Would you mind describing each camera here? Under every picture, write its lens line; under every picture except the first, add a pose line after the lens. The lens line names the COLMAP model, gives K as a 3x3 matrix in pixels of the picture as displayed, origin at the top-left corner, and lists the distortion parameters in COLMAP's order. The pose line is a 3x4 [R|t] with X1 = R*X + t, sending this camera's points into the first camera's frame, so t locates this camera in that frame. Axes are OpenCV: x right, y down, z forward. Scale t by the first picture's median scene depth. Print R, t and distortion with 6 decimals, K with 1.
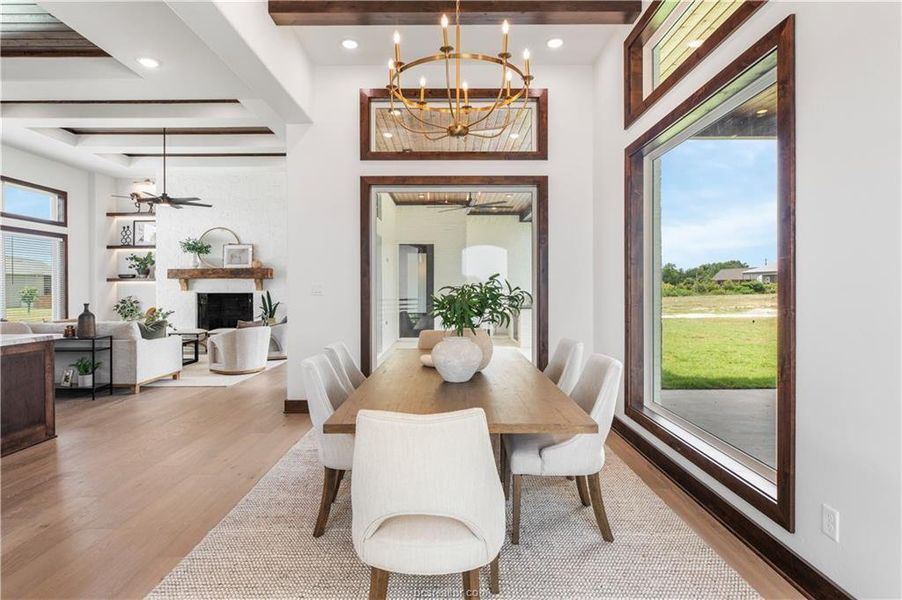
lens RADIAL K [[470.9, 0, 448.7], [0, 470.9, 288.8], [0, 0, 1]] dist [0.001386, -0.001643]
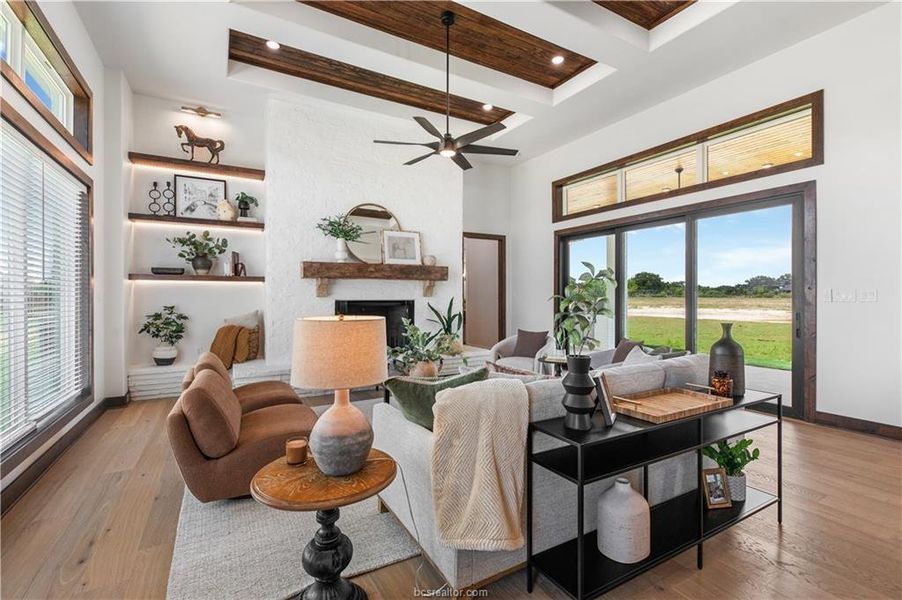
lens RADIAL K [[402.2, 0, 450.9], [0, 402.2, 294.0], [0, 0, 1]] dist [0.002156, 0.000352]
pose [[0.868213, 0.006514, 0.496149, -0.666103], [-0.002660, 0.999961, -0.008473, 0.004026], [-0.496185, 0.006037, 0.868196, 0.441691]]
